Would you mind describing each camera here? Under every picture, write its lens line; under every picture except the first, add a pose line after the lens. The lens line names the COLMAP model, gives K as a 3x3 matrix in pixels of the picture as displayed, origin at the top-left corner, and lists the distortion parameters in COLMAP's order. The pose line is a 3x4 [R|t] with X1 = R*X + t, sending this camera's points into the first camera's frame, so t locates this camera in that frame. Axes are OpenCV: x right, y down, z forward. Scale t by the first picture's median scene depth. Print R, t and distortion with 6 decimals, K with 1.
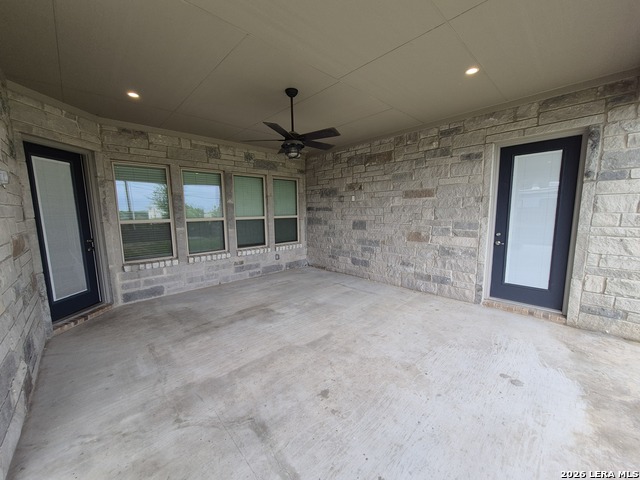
lens RADIAL K [[252.9, 0, 316.9], [0, 252.9, 242.2], [0, 0, 1]] dist [0.000261, 0.000035]
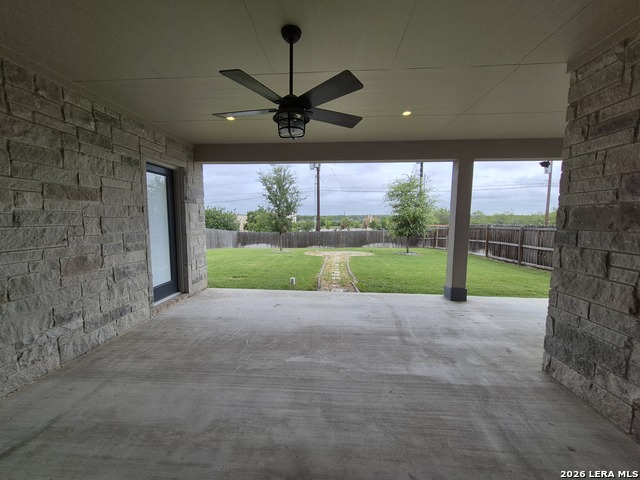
lens RADIAL K [[252.9, 0, 316.9], [0, 252.9, 242.2], [0, 0, 1]] dist [0.000261, 0.000035]
pose [[-0.680750, -0.054520, 0.730484, -0.465232], [0.102096, 0.980431, 0.168319, -0.127934], [-0.725366, 0.189162, -0.661863, 1.069079]]
